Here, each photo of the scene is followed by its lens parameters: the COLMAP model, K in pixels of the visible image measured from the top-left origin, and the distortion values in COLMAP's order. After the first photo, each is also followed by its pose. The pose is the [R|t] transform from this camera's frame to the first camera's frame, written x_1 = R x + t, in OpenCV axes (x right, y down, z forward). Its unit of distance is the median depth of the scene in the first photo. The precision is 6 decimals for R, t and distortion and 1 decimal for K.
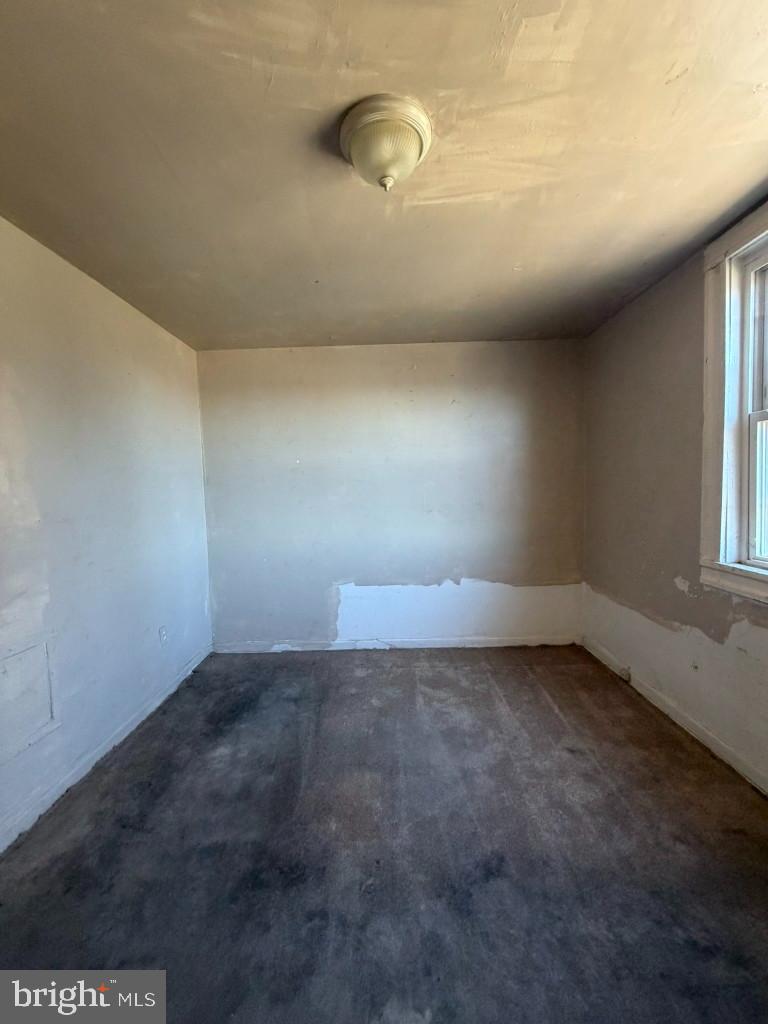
lens RADIAL K [[409.3, 0, 389.5], [0, 409.3, 510.5], [0, 0, 1]] dist [-0.000154, 0.000655]
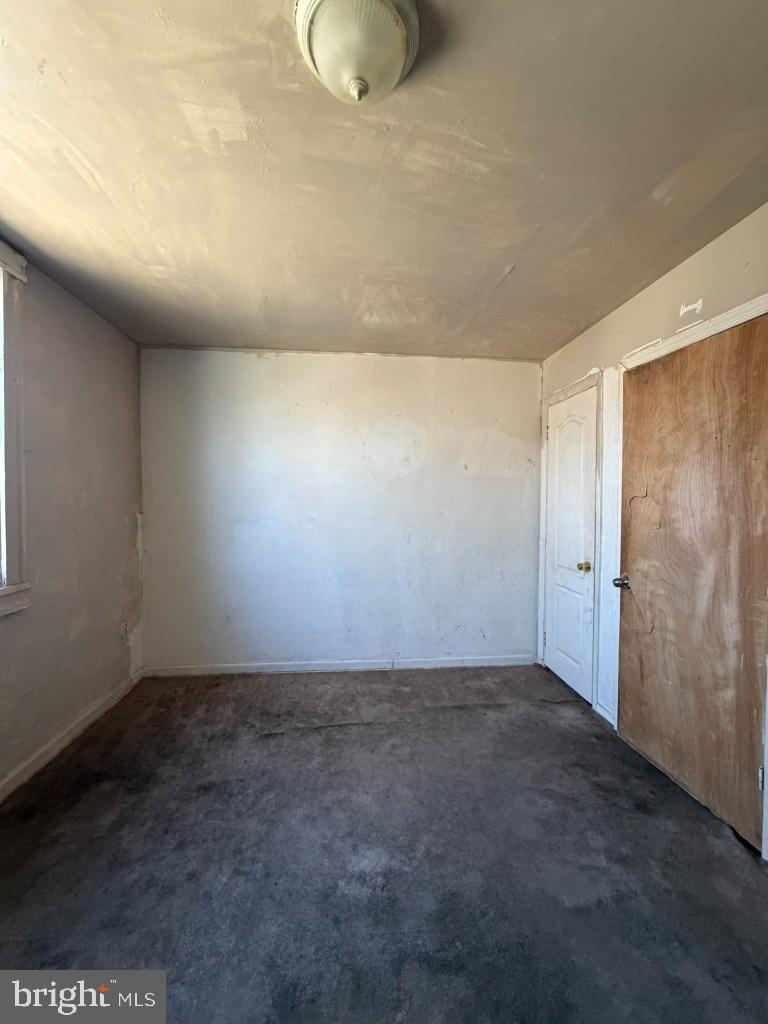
lens RADIAL K [[409.3, 0, 383.9], [0, 409.3, 513.3], [0, 0, 1]] dist [-0.000154, 0.000655]
pose [[-0.995220, 0.027871, -0.093596, 0.025203], [0.018851, 0.995211, 0.095916, -0.071722], [0.095821, 0.093693, -0.990979, 1.236481]]
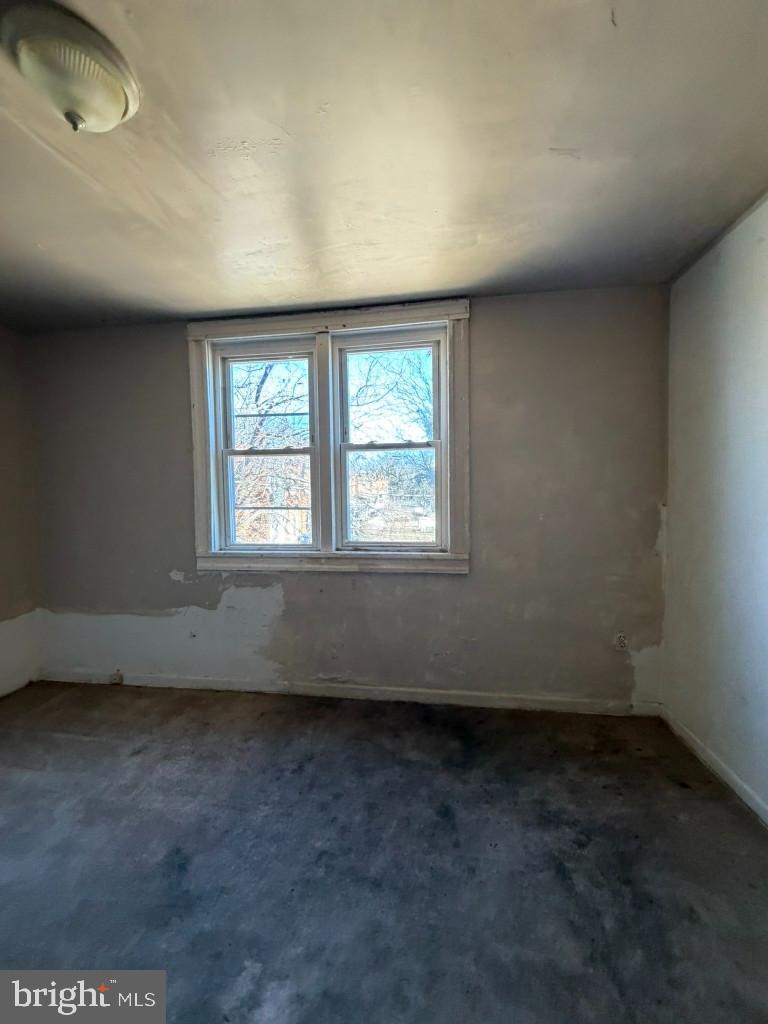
lens RADIAL K [[409.3, 0, 380.0], [0, 409.3, 510.5], [0, 0, 1]] dist [-0.000154, 0.000655]
pose [[0.141063, -0.020329, 0.989792, -0.514983], [0.067449, 0.997663, 0.010878, 0.009138], [-0.987700, 0.065226, 0.142104, 0.224025]]
